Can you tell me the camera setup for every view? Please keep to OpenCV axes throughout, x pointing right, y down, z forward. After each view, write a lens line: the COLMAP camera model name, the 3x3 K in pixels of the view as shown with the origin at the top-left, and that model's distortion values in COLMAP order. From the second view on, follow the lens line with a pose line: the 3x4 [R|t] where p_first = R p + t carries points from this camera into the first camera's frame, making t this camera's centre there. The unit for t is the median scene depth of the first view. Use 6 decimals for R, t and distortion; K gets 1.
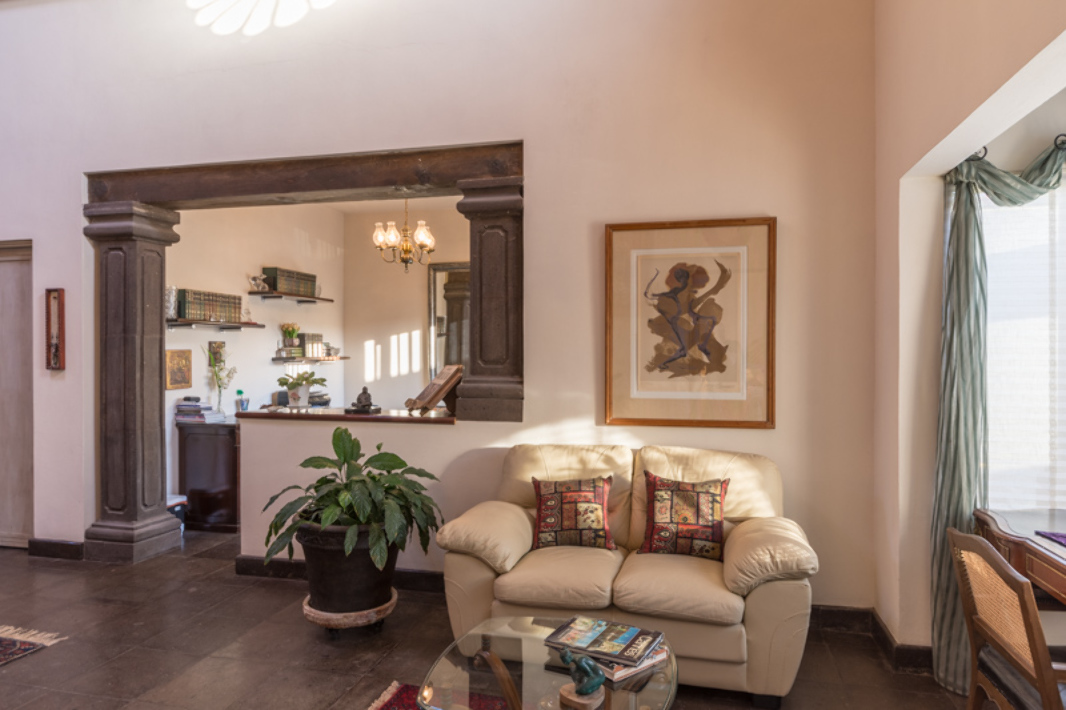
lens RADIAL K [[670.8, 0, 535.2], [0, 670.8, 359.6], [0, 0, 1]] dist [-0.019060, 0.001151]
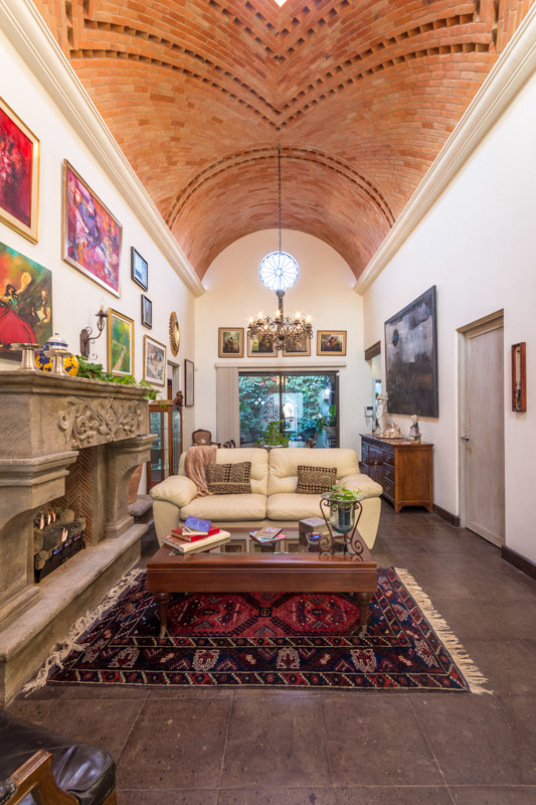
lens RADIAL K [[366.8, 0, 270.0], [0, 366.8, 405.6], [0, 0, 1]] dist [0.003356, 0.000813]
pose [[0.249806, -0.002633, -0.968292, -0.195066], [0.008147, 0.999967, -0.000618, 0.001123], [0.968262, -0.007734, 0.249819, 0.402457]]
